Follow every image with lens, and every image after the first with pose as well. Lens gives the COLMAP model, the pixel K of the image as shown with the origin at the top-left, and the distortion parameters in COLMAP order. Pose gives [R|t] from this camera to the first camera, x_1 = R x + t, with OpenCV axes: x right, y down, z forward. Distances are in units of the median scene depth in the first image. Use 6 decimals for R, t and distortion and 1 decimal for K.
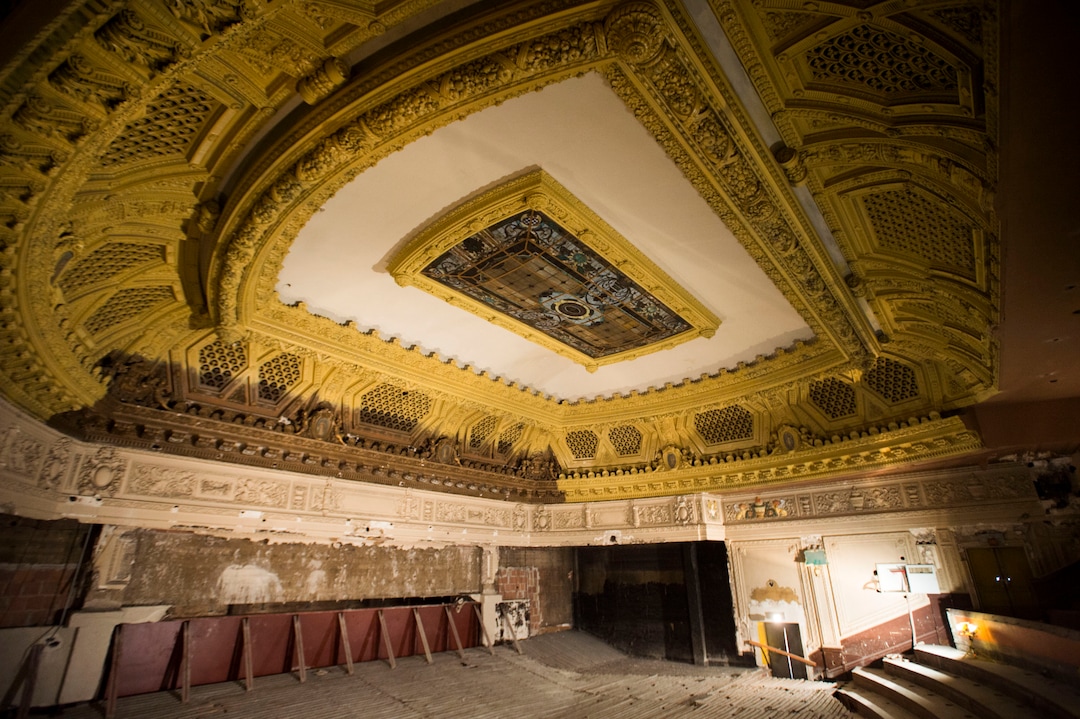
lens RADIAL K [[518.1, 0, 540.0], [0, 518.1, 359.5], [0, 0, 1]] dist [-0.064328, 0.019900]
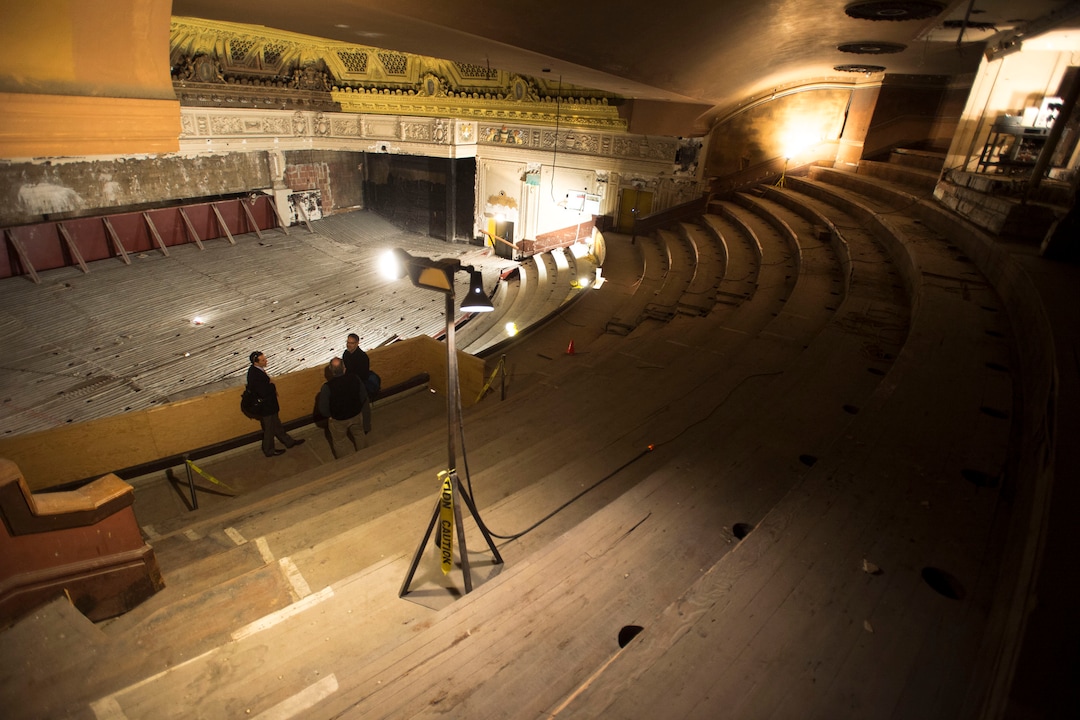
lens RADIAL K [[518.1, 0, 540.0], [0, 518.1, 360.0], [0, 0, 1]] dist [-0.064328, 0.019900]
pose [[0.967341, -0.035596, 0.250968, 0.208919], [-0.163080, 0.670579, 0.723691, -0.281712], [-0.194055, -0.740983, 0.642874, -0.237826]]
